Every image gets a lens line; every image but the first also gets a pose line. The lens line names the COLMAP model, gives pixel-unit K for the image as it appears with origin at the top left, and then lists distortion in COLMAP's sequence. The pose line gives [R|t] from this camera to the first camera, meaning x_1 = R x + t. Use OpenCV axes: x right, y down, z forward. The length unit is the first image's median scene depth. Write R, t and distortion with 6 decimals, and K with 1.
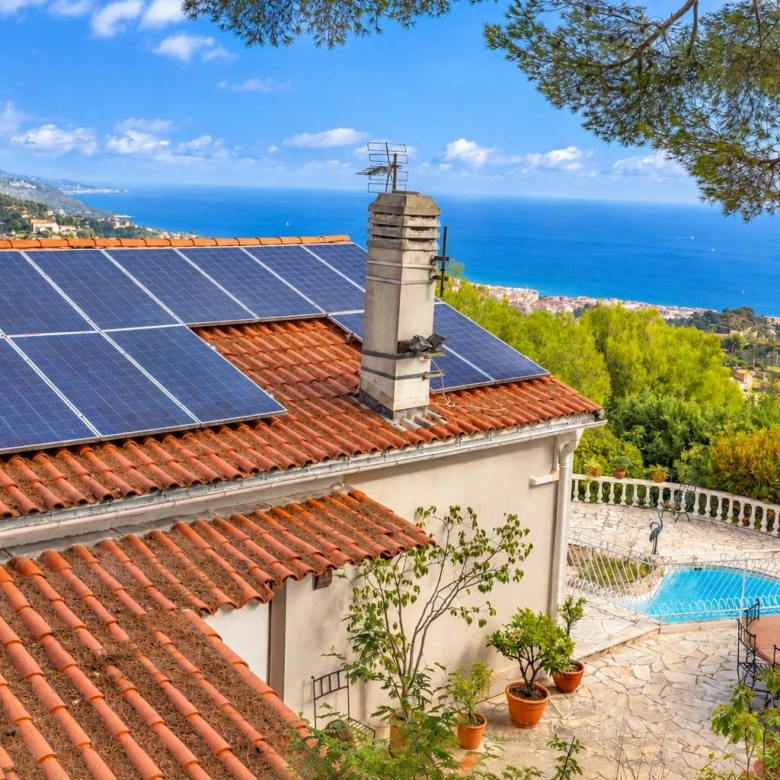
lens RADIAL K [[1198.8, 0, 390.0], [0, 1198.8, 390.0], [0, 0, 1]] dist [-0.004739, 0.019463]
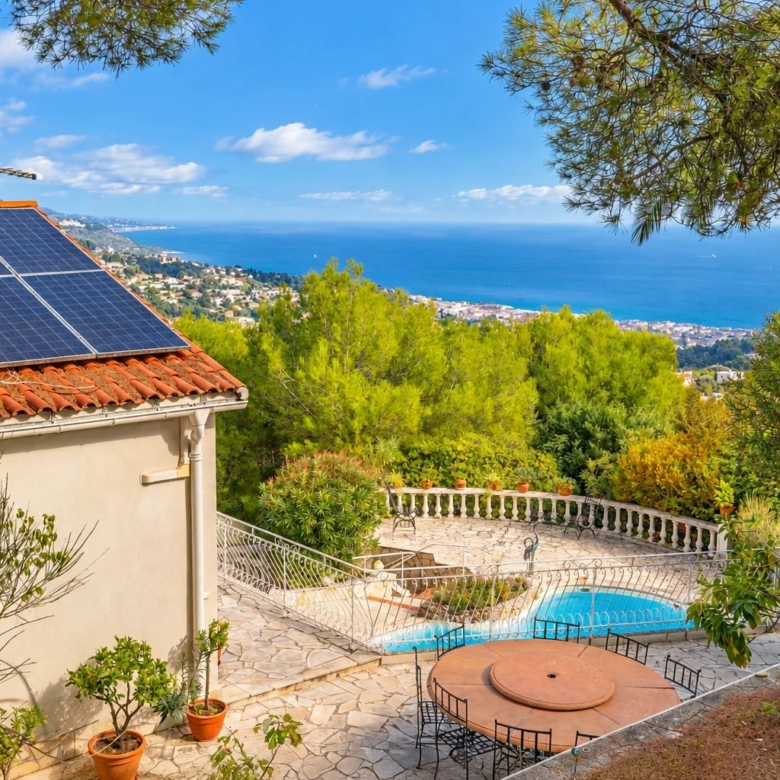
lens RADIAL K [[1198.8, 0, 390.0], [0, 1198.8, 390.0], [0, 0, 1]] dist [-0.004739, 0.019463]
pose [[0.998517, -0.023159, -0.049275, 0.141787], [0.021897, 0.999422, -0.025996, 0.018520], [0.049849, 0.024878, 0.998447, 0.089710]]
